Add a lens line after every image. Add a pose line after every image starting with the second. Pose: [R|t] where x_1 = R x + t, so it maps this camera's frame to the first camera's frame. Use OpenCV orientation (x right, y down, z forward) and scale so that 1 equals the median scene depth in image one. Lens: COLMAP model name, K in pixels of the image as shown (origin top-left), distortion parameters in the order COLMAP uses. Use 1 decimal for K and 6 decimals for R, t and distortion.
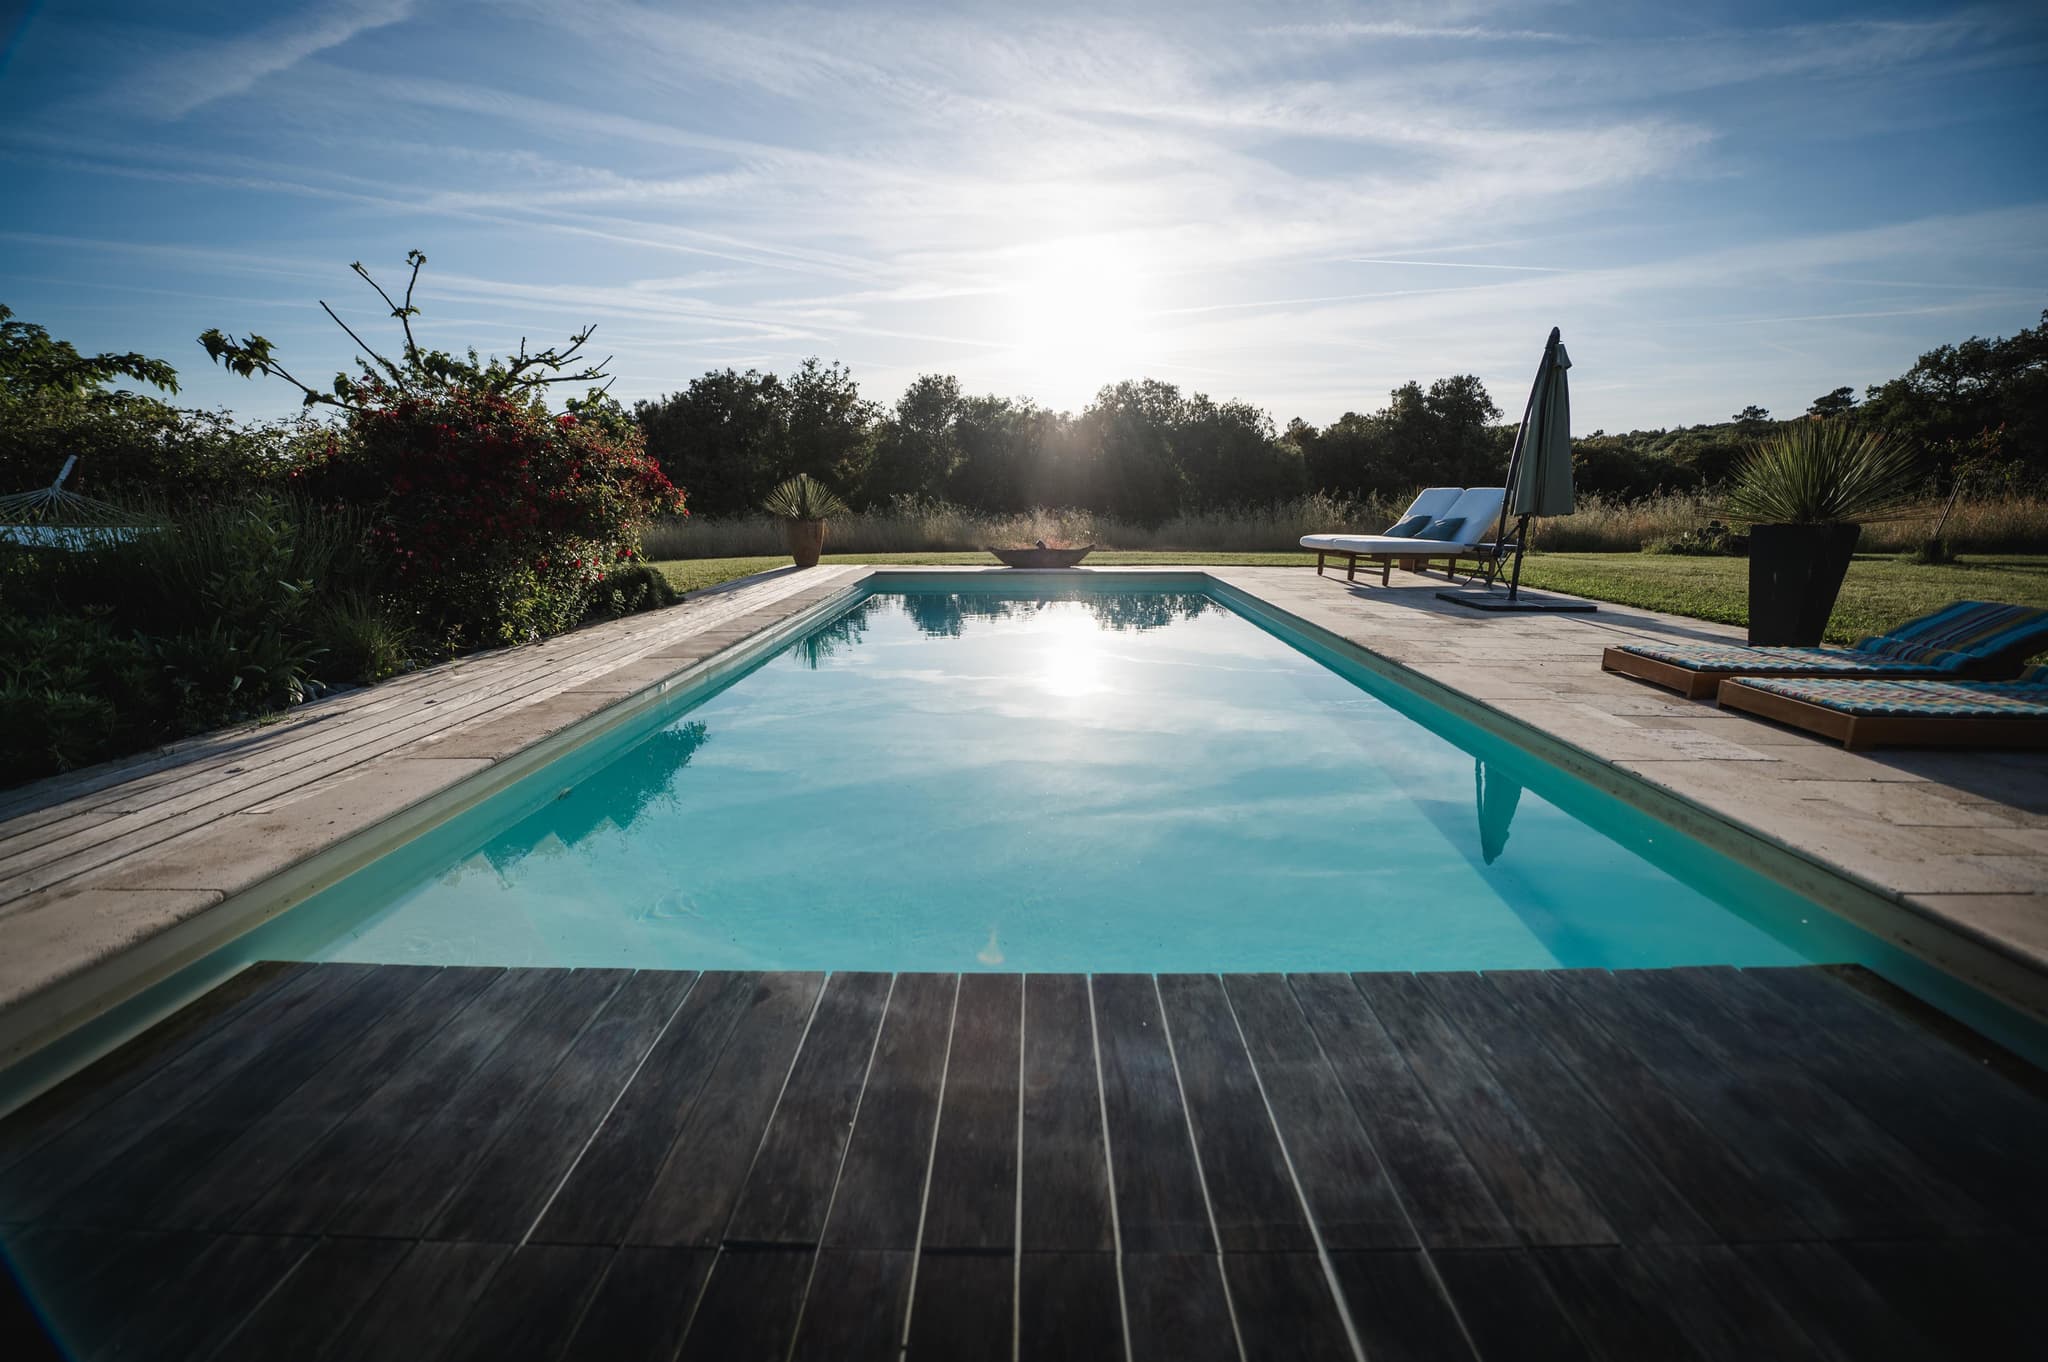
lens RADIAL K [[859.3, 0, 1012.5], [0, 859.3, 677.5], [0, 0, 1]] dist [-0.001928, -0.000068]
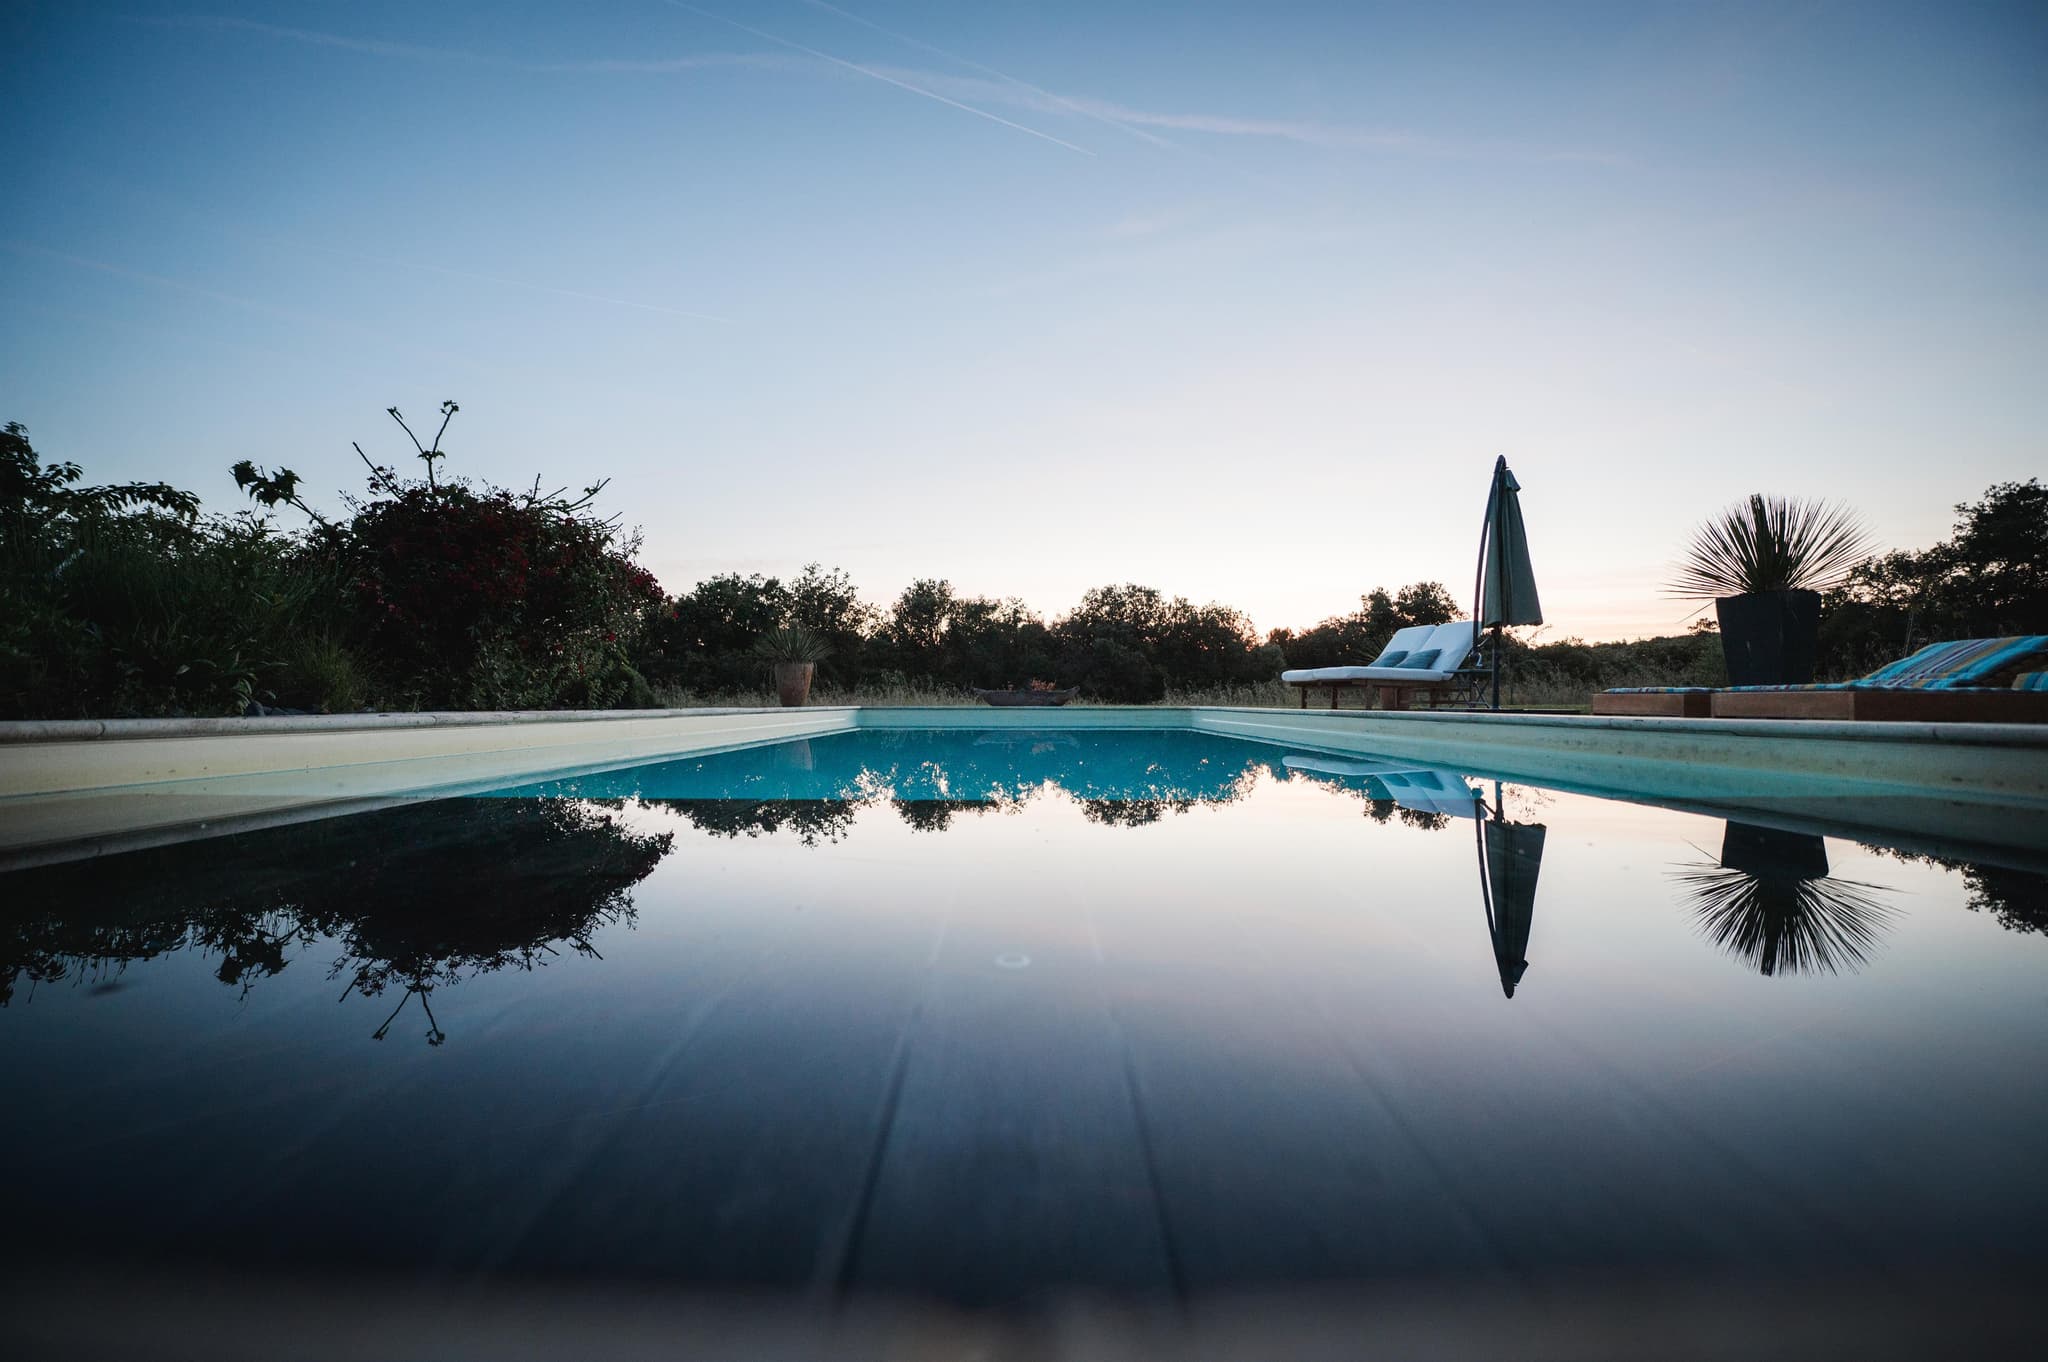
lens RADIAL K [[857.2, 0, 1009.8], [0, 857.2, 670.4], [0, 0, 1]] dist [-0.001264, -0.000382]
pose [[0.999948, 0.006617, 0.007730, 0.007858], [-0.004525, 0.969605, -0.244634, 0.093847], [-0.009114, 0.244586, 0.969585, 0.022382]]
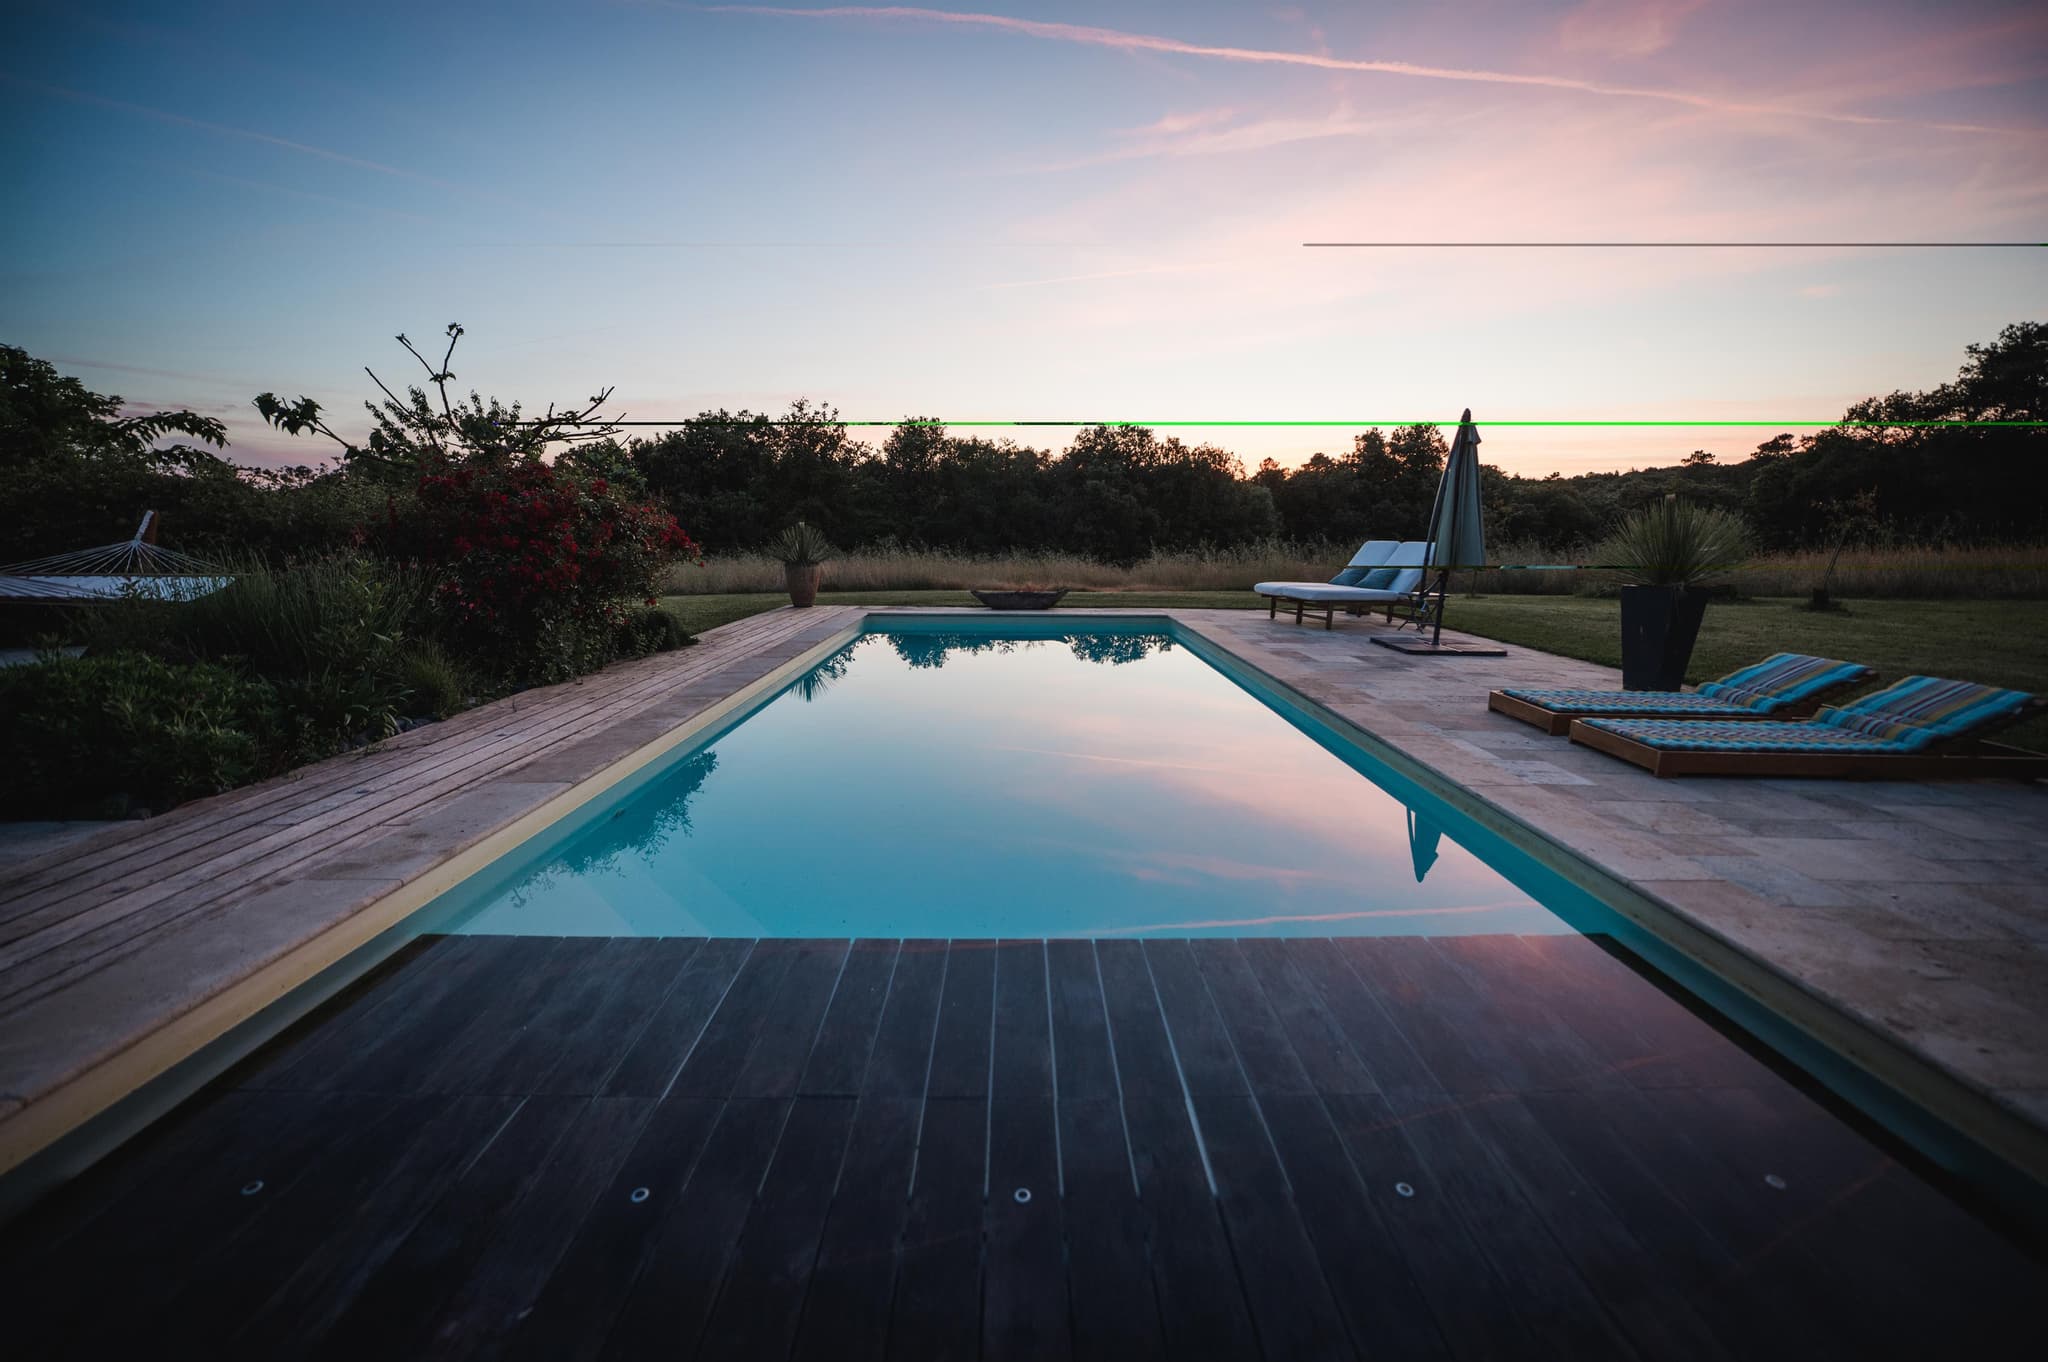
lens RADIAL K [[840.7, 0, 1008.8], [0, 840.7, 676.6], [0, 0, 1]] dist [0.002898, 0.000150]
pose [[0.999839, 0.003657, 0.017593, 0.001359], [-0.003021, 0.999344, -0.036082, -0.005499], [-0.017713, 0.036023, 0.999194, -0.079291]]
